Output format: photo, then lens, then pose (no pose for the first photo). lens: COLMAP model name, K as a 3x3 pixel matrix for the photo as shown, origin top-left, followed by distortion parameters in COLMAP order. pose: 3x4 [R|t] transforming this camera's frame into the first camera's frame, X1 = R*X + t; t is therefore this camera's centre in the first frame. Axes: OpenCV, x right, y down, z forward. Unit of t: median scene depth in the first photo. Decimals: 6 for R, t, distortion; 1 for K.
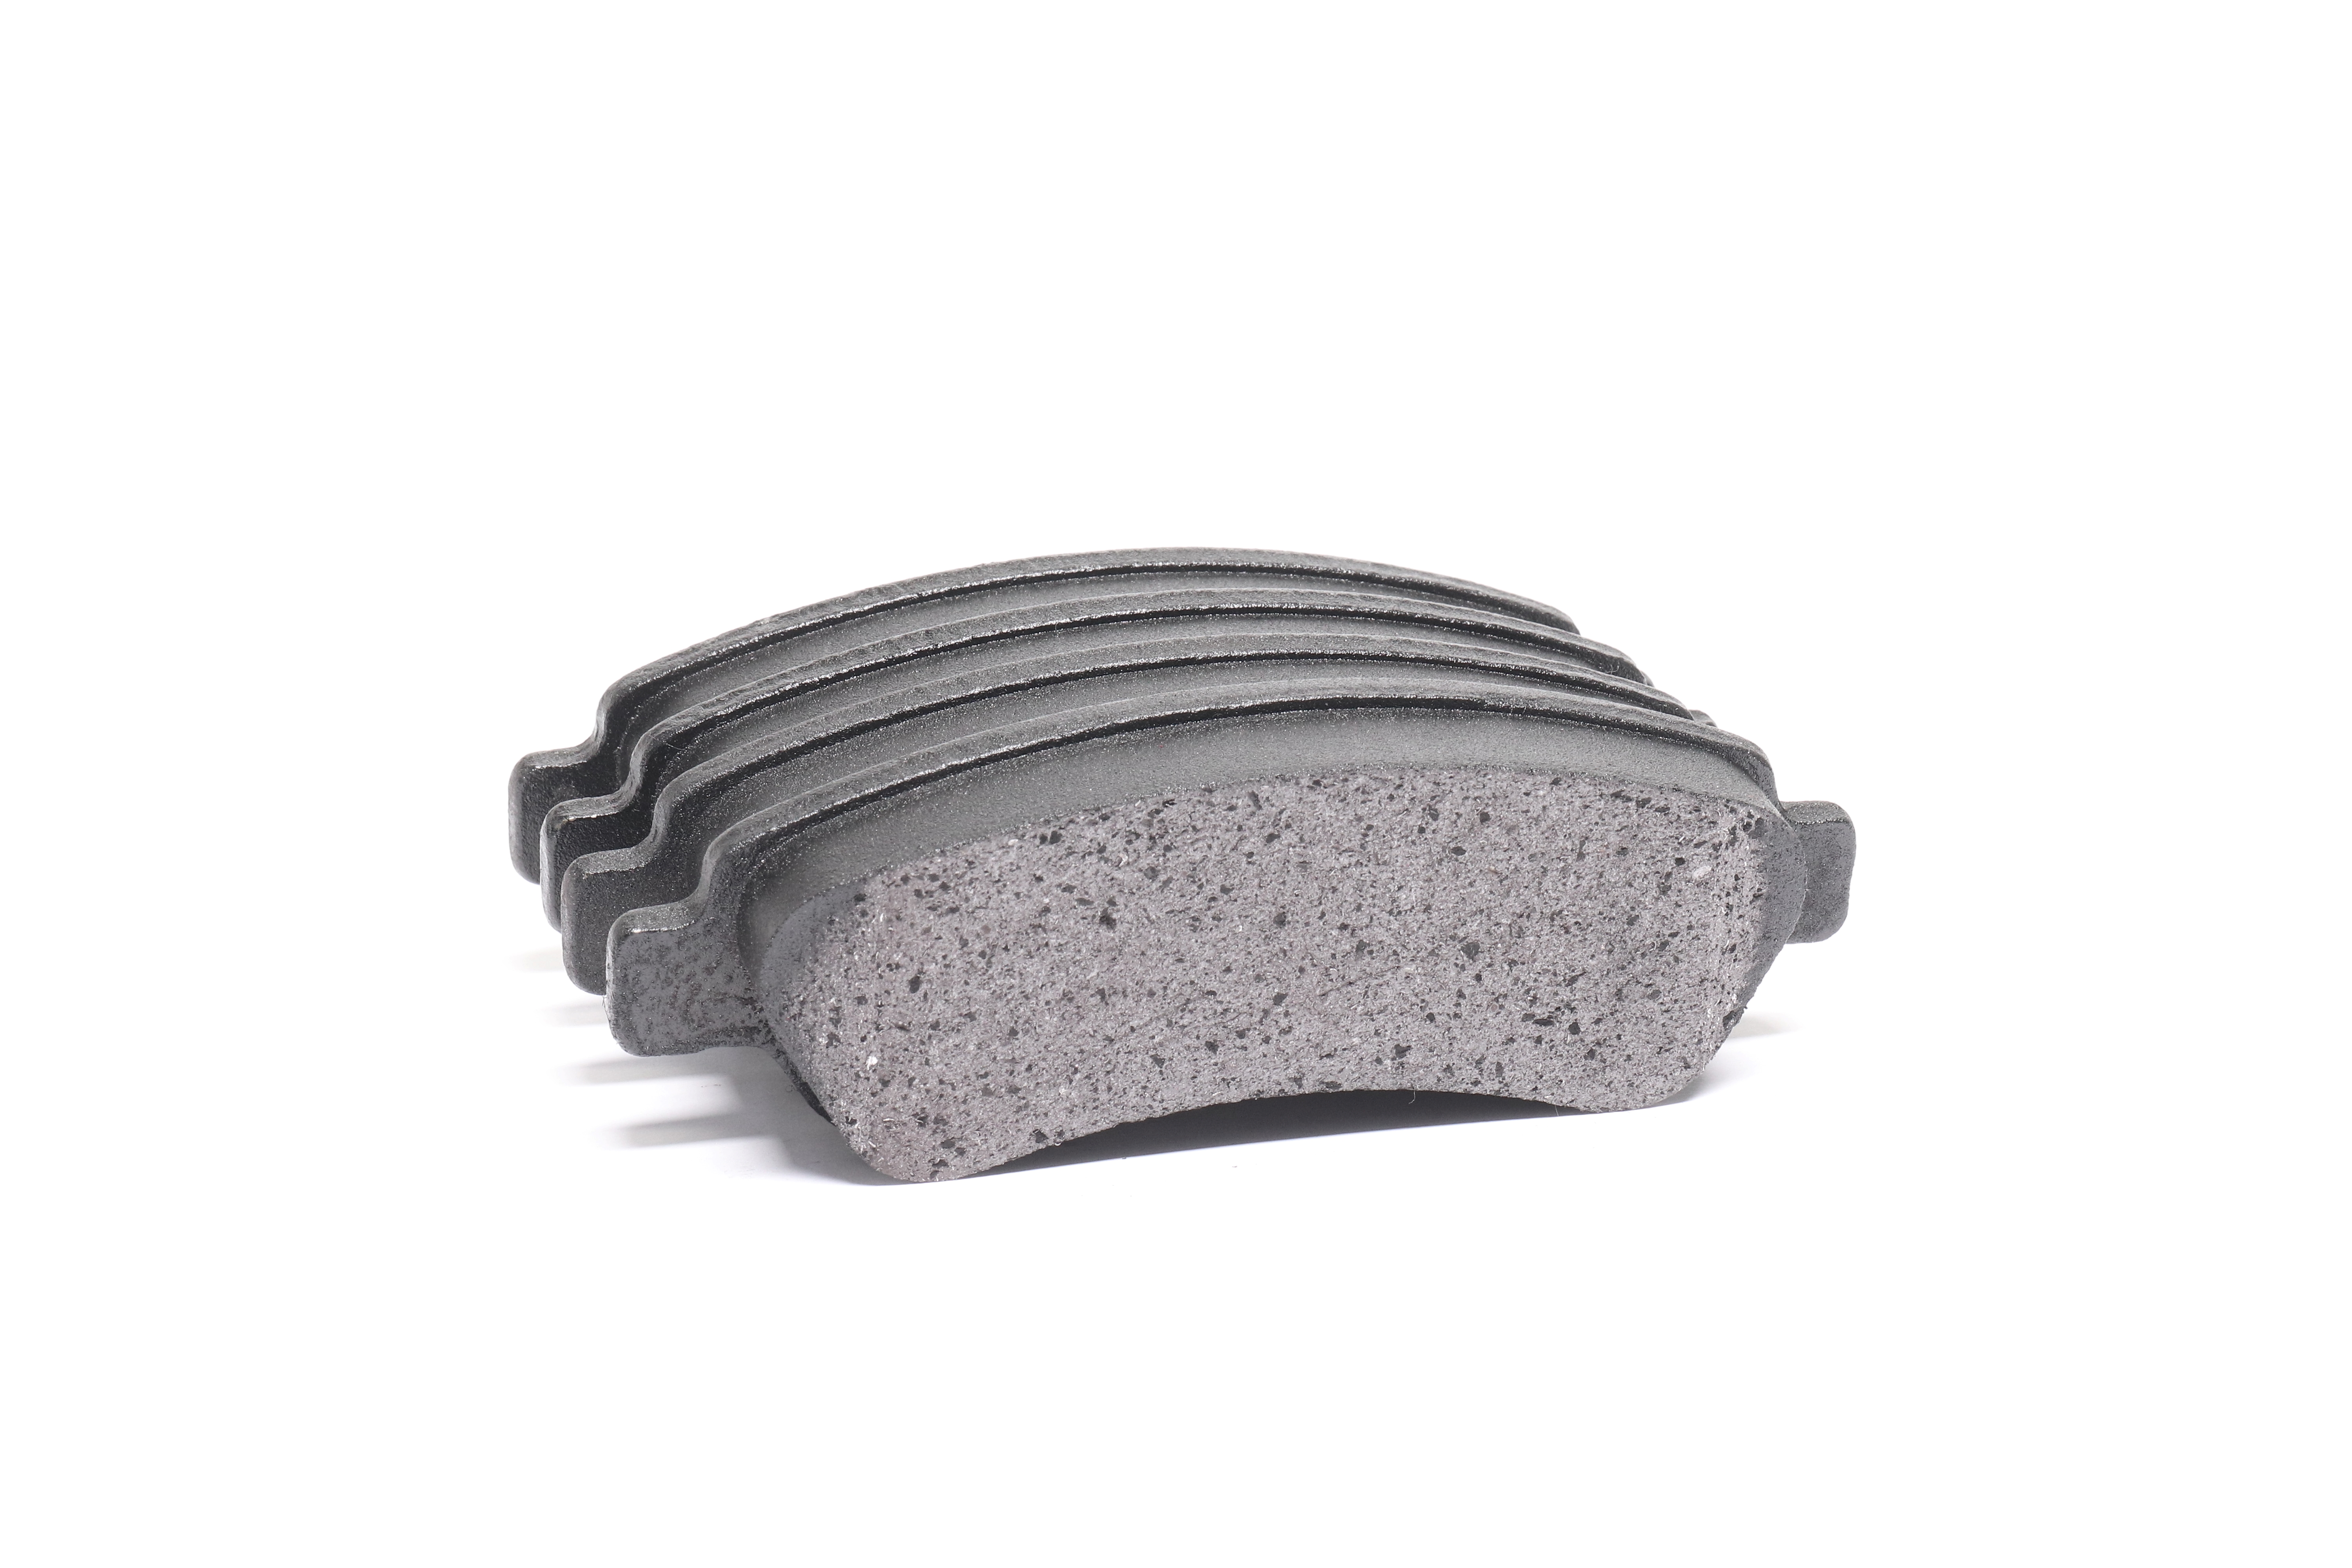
lens RADIAL K [[5725.5, 0, 1176.7], [0, 5725.5, 783.2], [0, 0, 1]] dist [-0.069437, 0.000000]
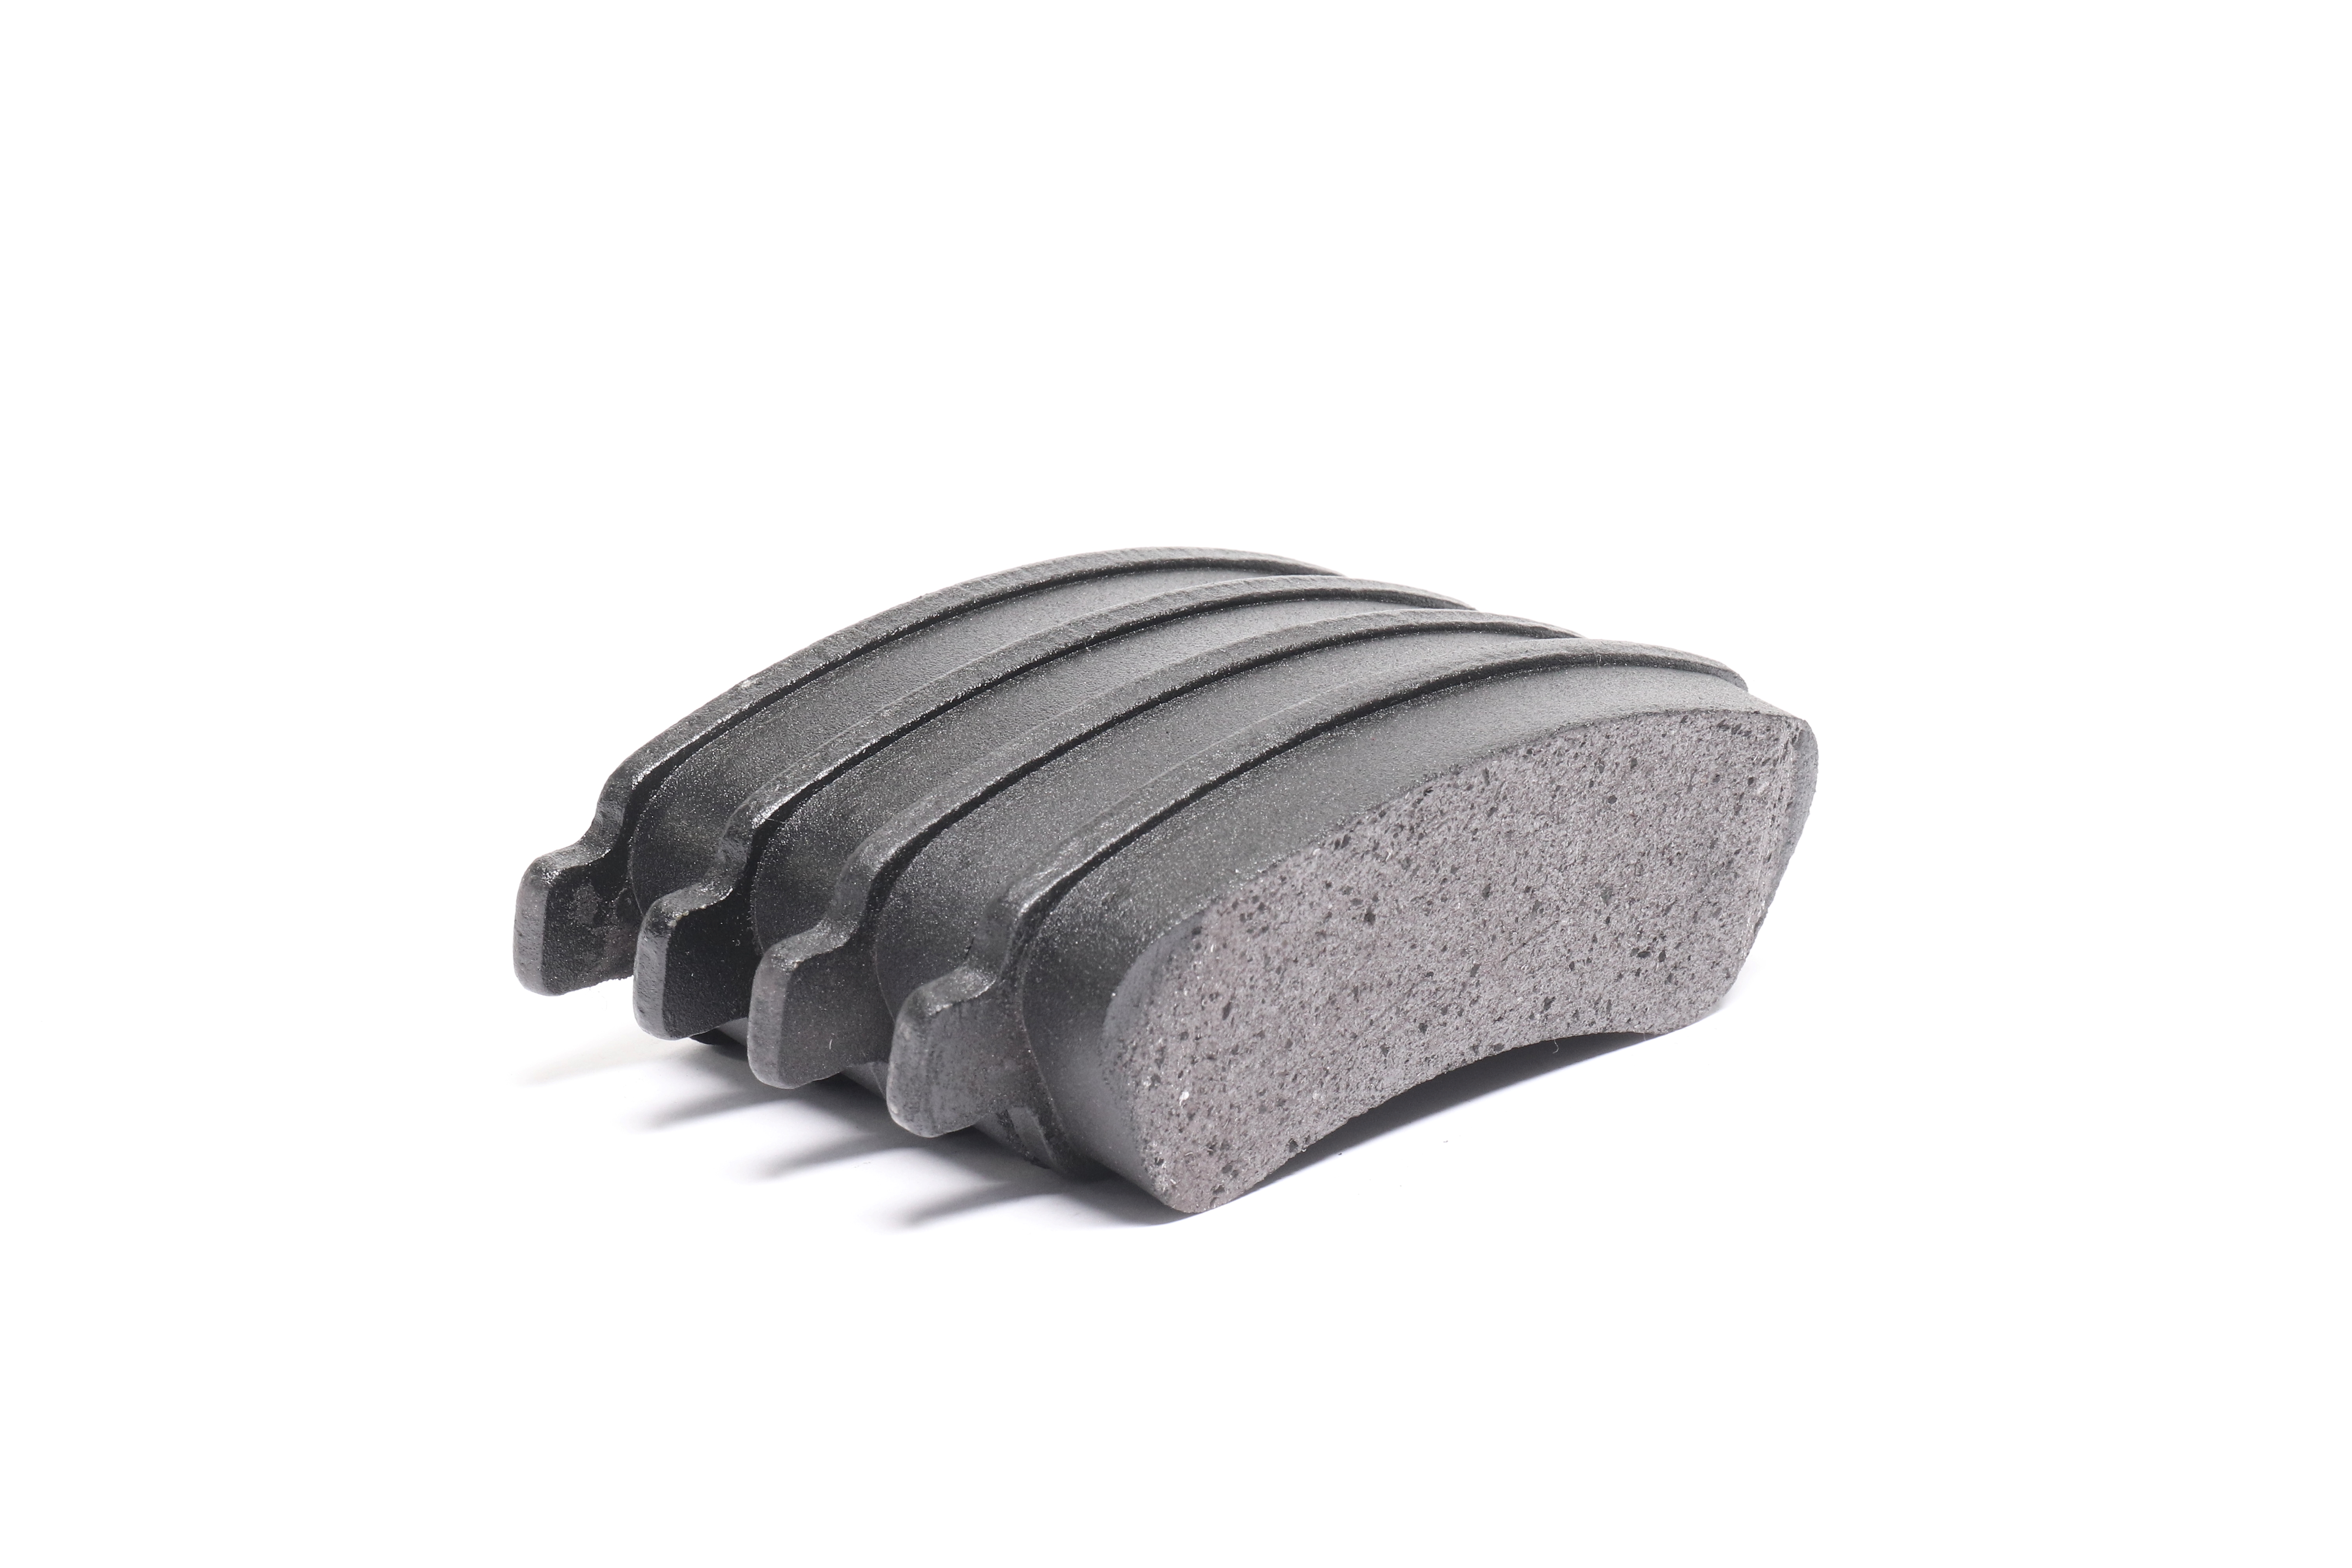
lens RADIAL K [[5725.5, 0, 1176.4], [0, 5725.5, 784.9], [0, 0, 1]] dist [-0.069437, 0.000000]
pose [[0.849020, -0.144161, 0.508313, -0.540902], [0.139321, 0.989092, 0.047810, -0.051014], [-0.509661, 0.030227, 0.859844, 0.152723]]
